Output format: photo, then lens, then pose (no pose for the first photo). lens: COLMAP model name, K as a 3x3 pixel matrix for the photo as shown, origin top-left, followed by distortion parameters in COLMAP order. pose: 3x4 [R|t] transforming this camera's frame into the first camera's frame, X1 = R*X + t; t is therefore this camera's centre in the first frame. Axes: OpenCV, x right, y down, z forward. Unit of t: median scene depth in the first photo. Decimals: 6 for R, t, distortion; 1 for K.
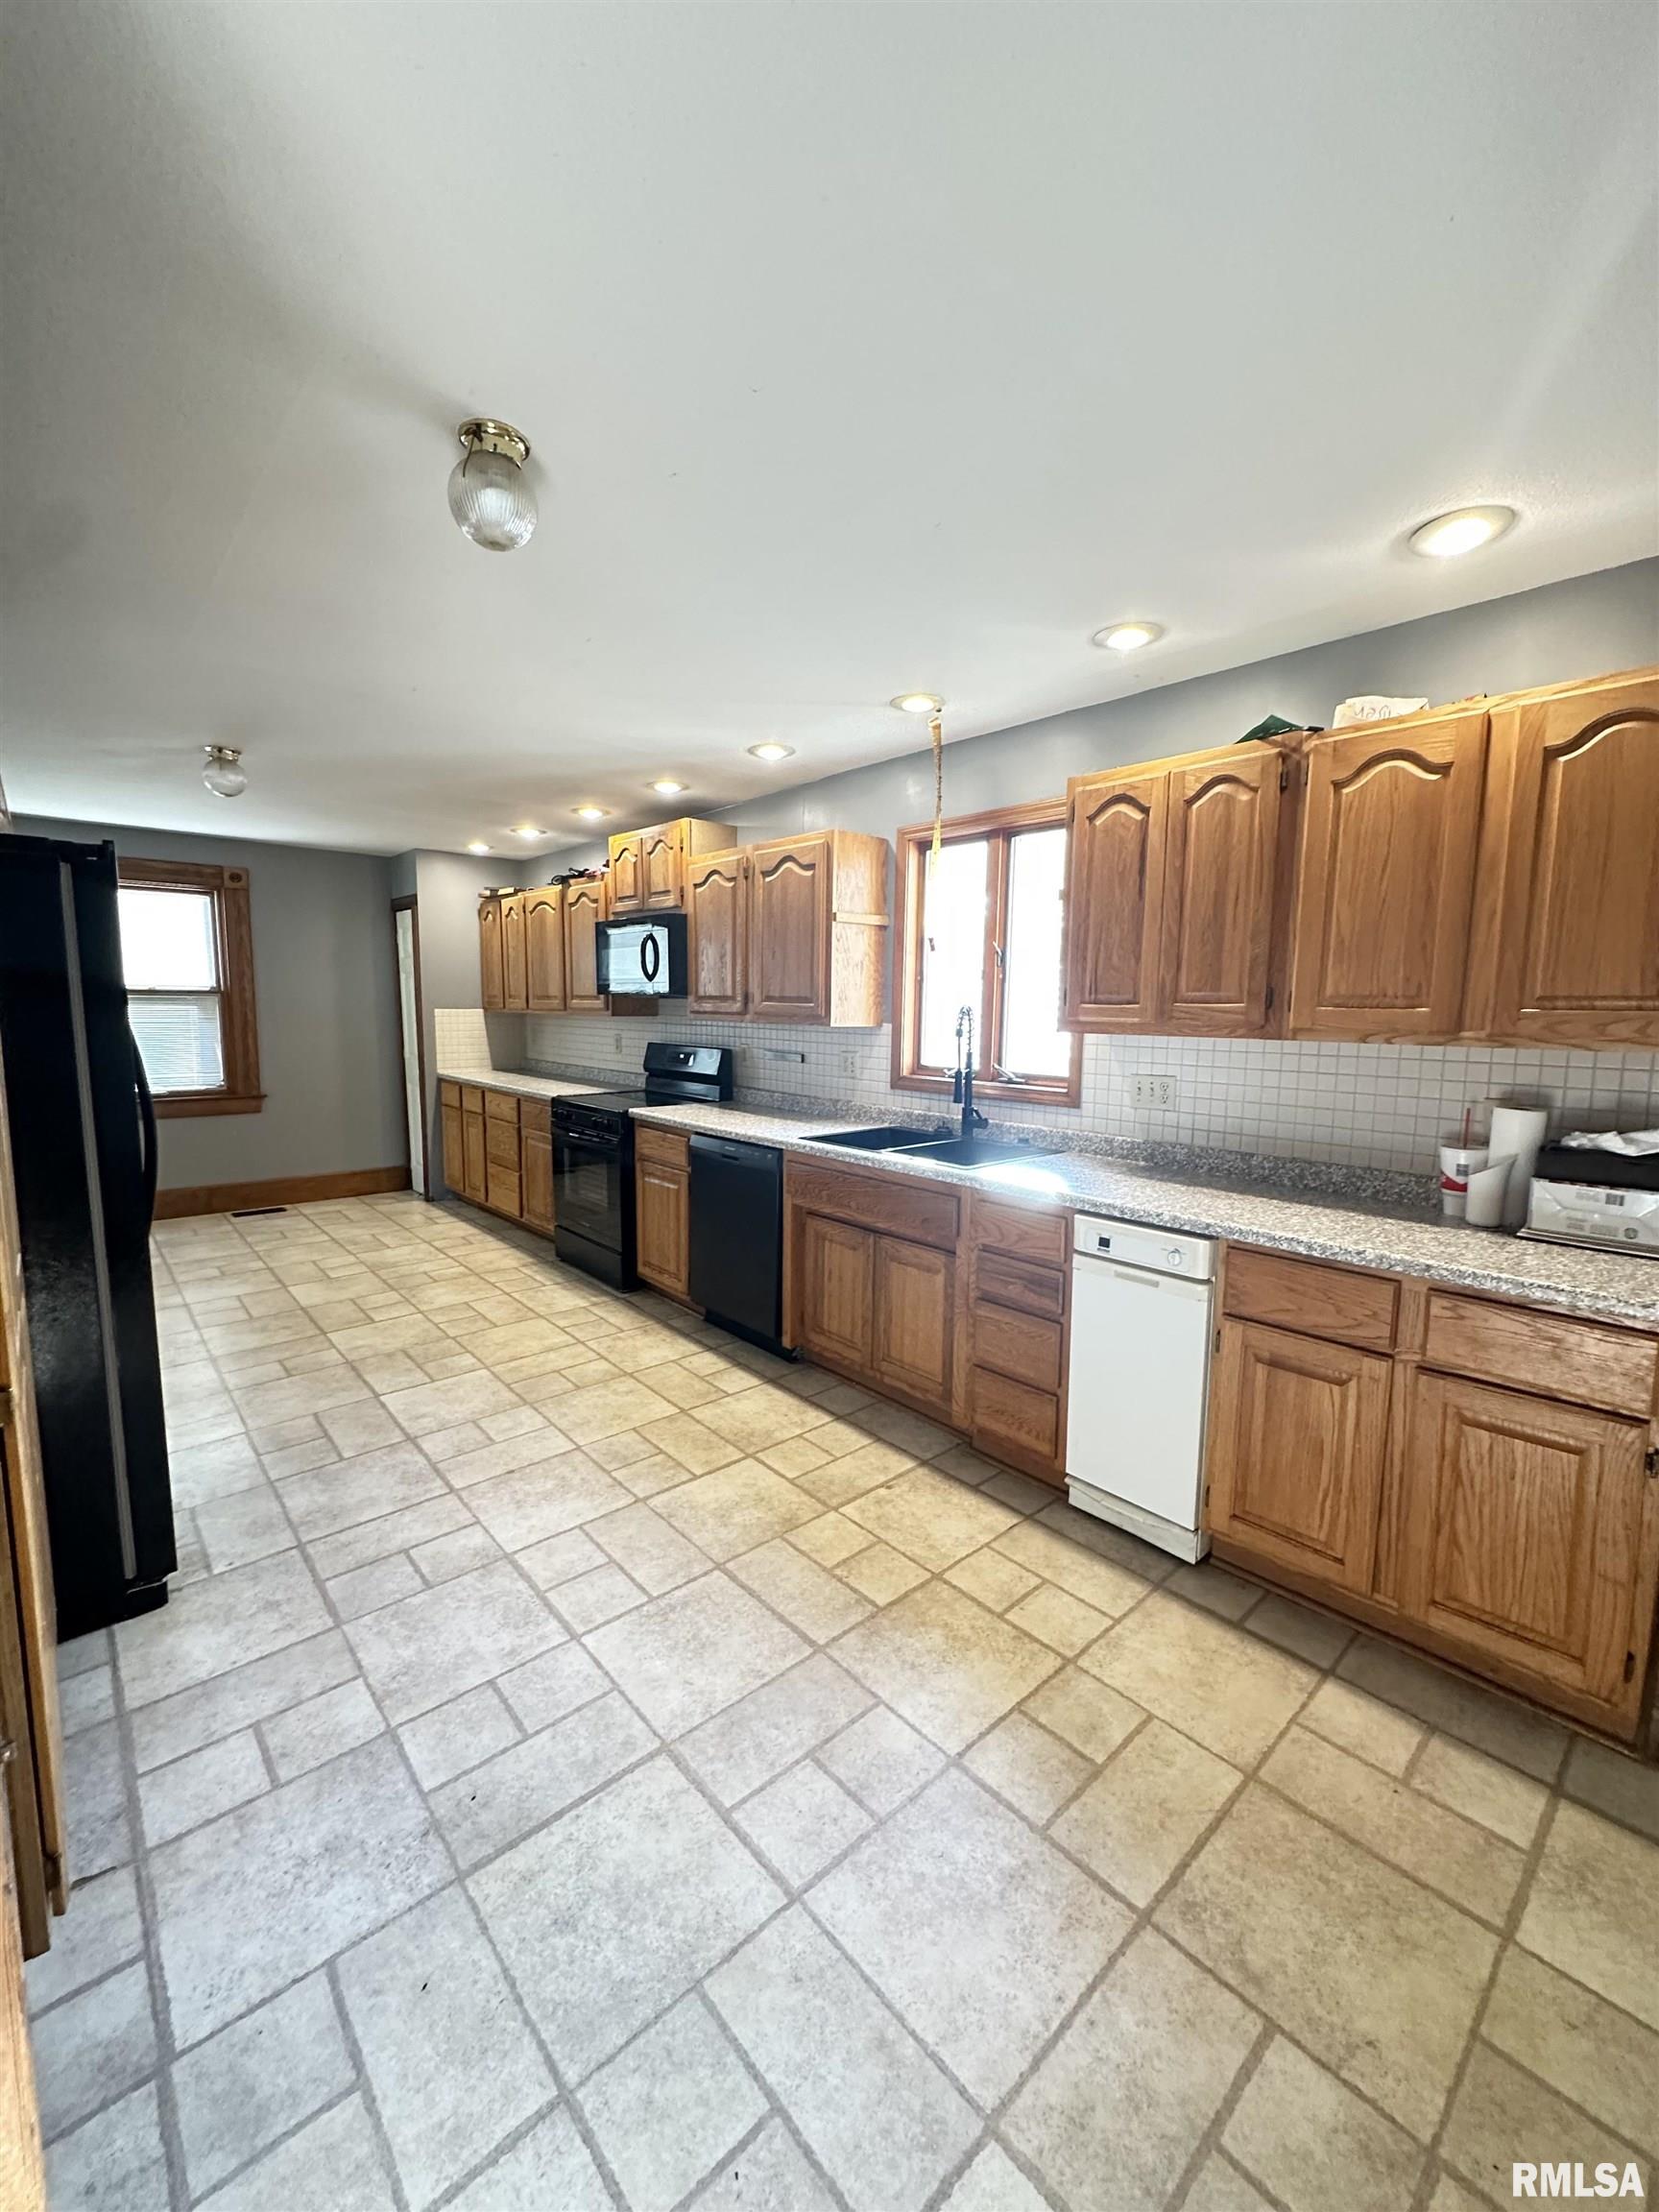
lens RADIAL K [[878.4, 0, 829.5], [0, 878.4, 1106.0], [0, 0, 1]] dist [-0.002133, -0.000103]
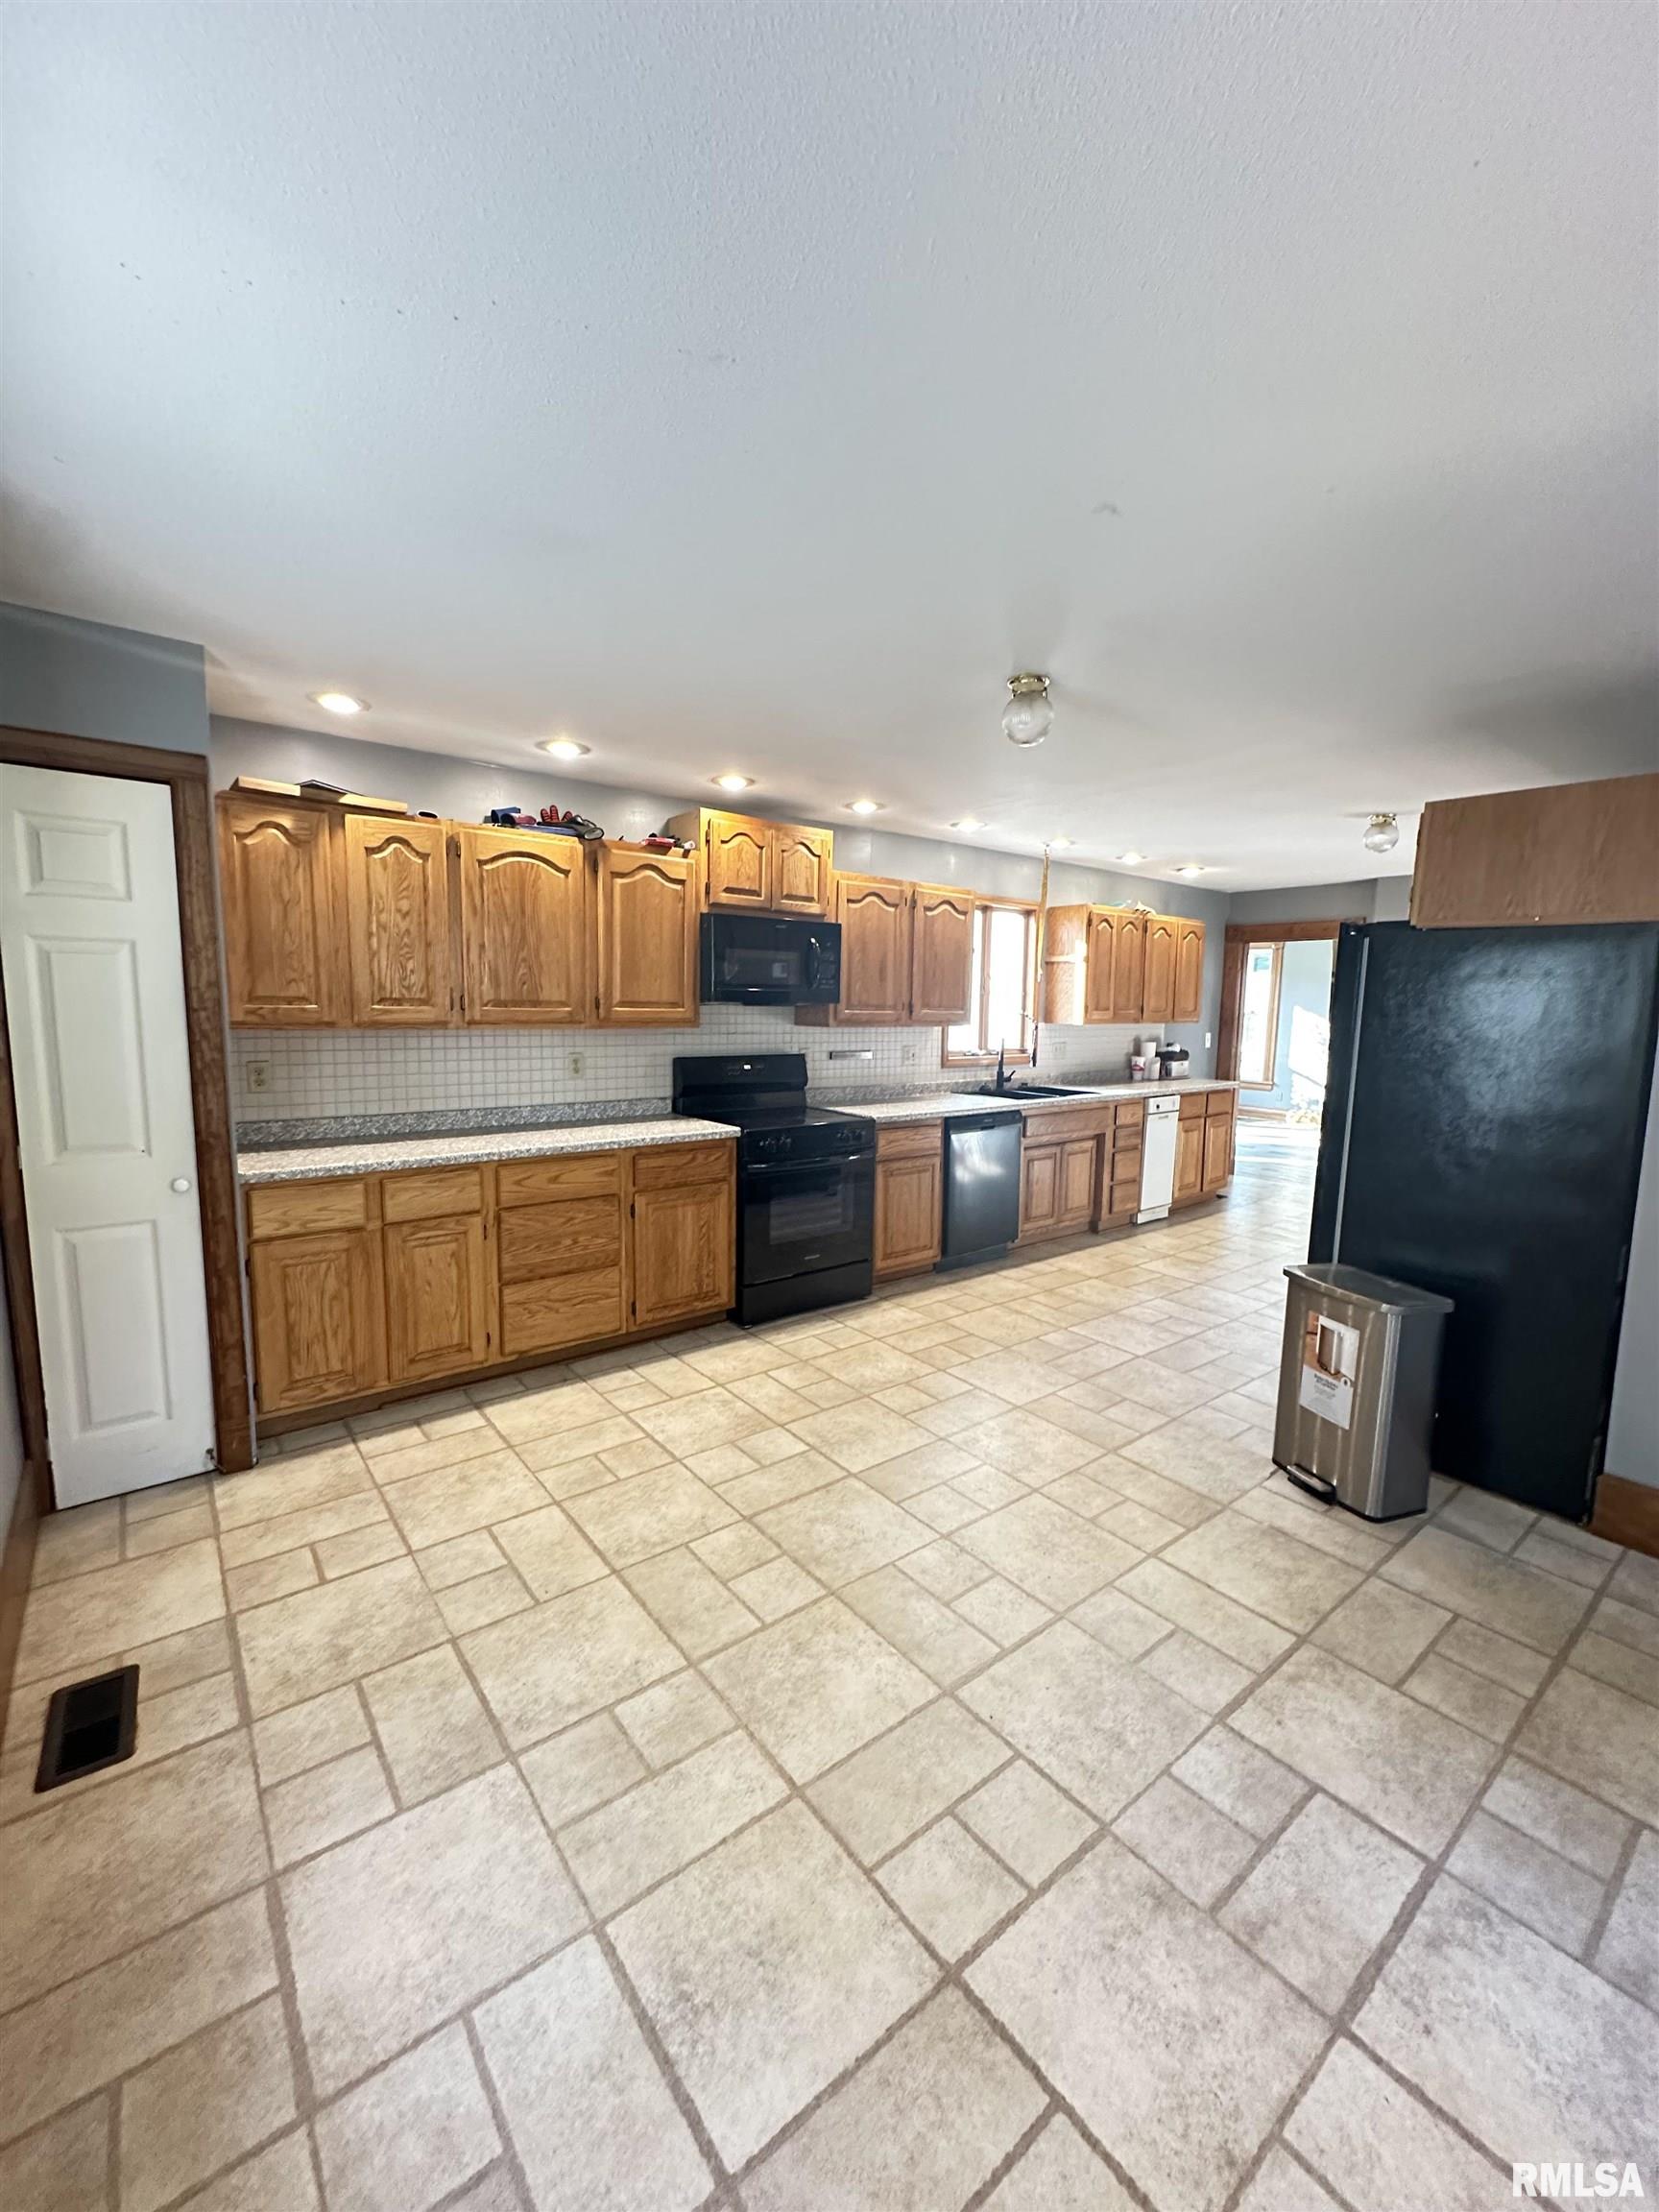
lens RADIAL K [[878.4, 0, 829.5], [0, 878.4, 1106.0], [0, 0, 1]] dist [-0.002133, -0.000103]
pose [[0.062269, -0.127355, 0.989901, -1.435115], [0.101187, 0.987520, 0.120684, -0.157391], [-0.992917, 0.092650, 0.074379, 1.119740]]
